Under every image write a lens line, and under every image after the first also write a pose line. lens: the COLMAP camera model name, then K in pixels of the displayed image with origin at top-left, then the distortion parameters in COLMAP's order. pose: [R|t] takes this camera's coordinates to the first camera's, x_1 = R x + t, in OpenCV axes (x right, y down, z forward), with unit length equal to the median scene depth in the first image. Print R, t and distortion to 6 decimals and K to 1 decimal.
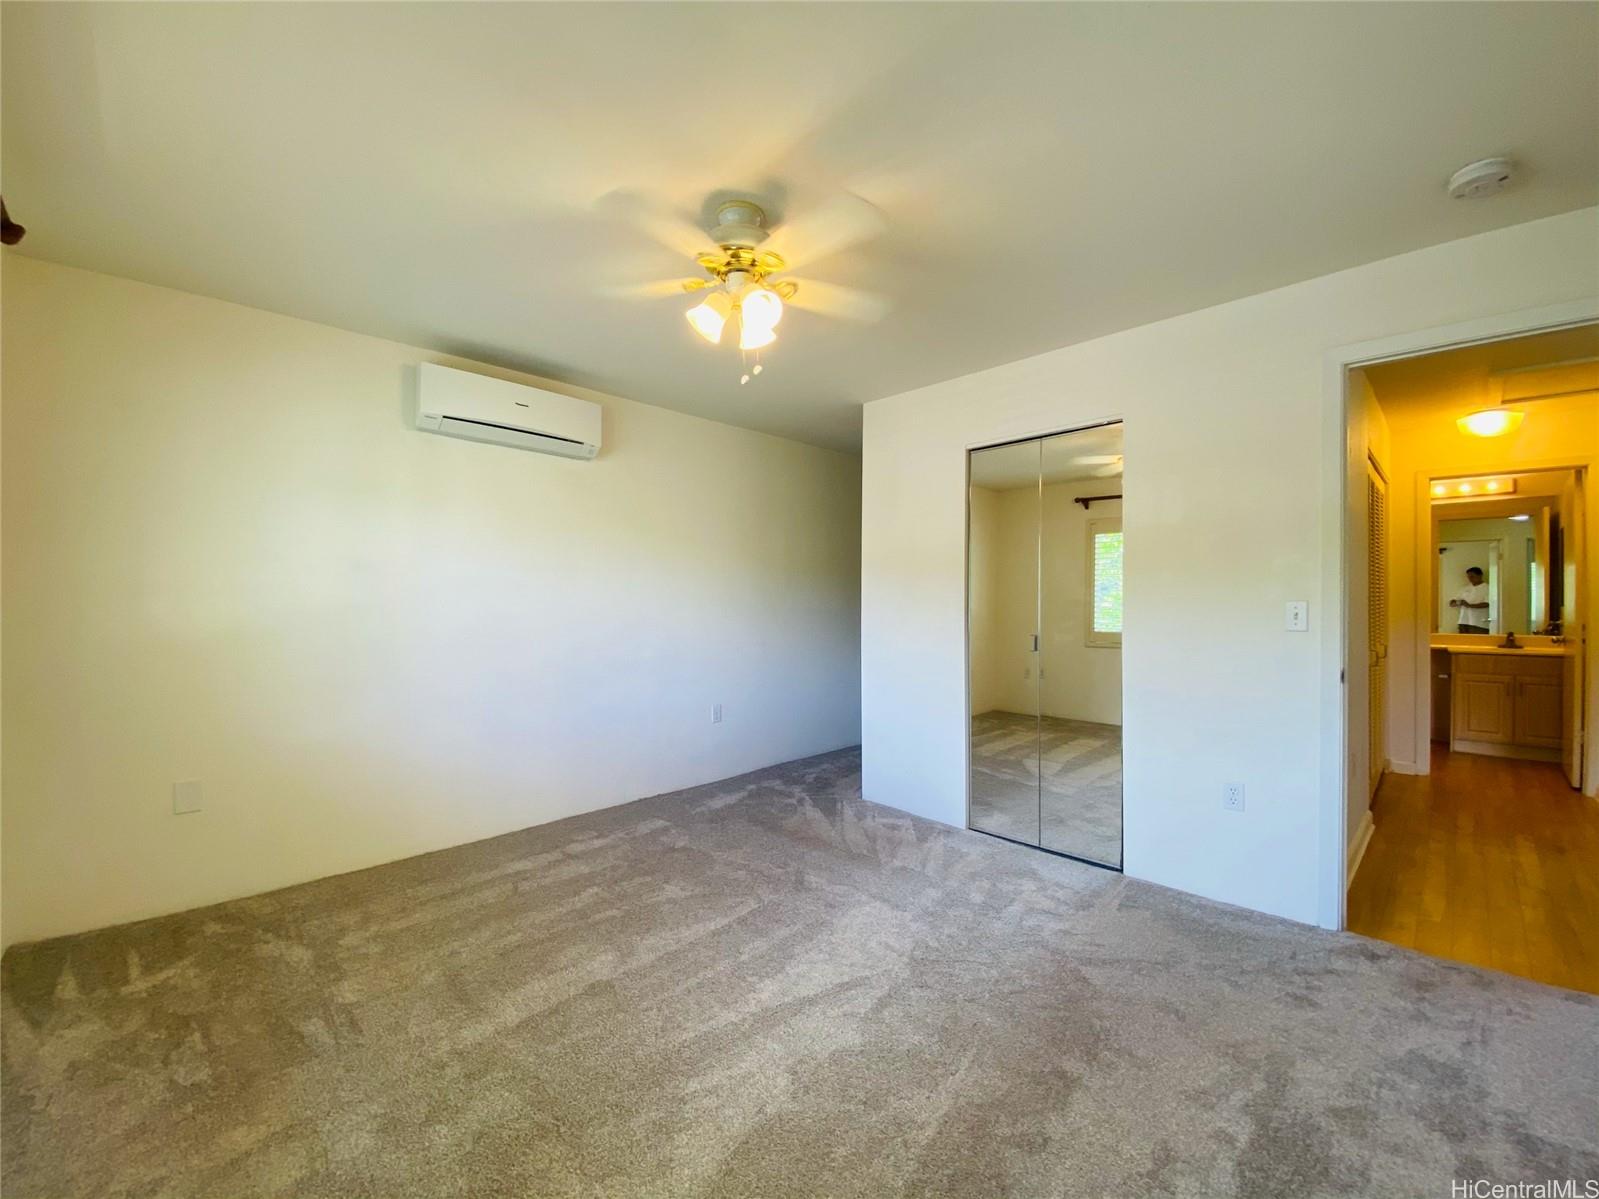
lens RADIAL K [[653.6, 0, 799.5], [0, 653.6, 599.5], [0, 0, 1]] dist [0.001243, -0.009486]
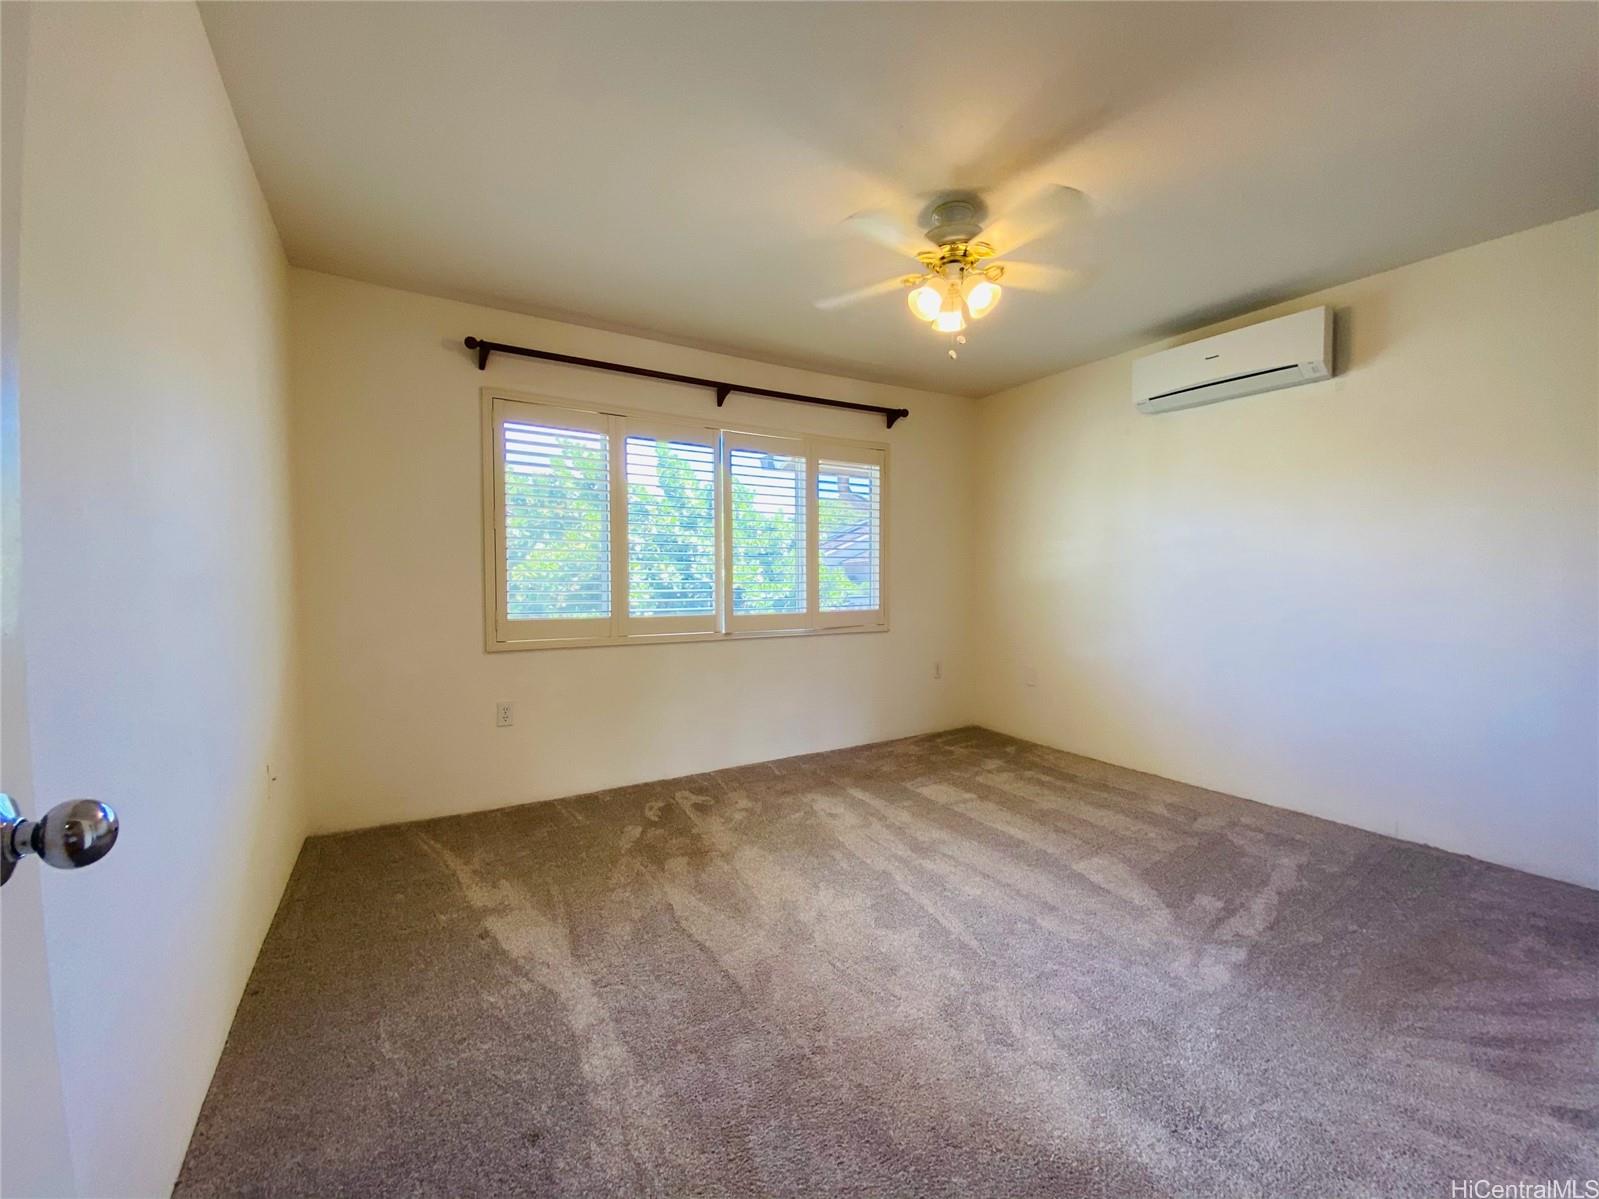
lens RADIAL K [[653.6, 0, 799.5], [0, 653.6, 599.5], [0, 0, 1]] dist [0.001243, -0.009486]
pose [[-0.231856, 0.033012, -0.972190, 0.687704], [-0.009857, 0.999293, 0.036283, 0.037965], [0.972700, 0.017996, -0.231367, 0.634329]]
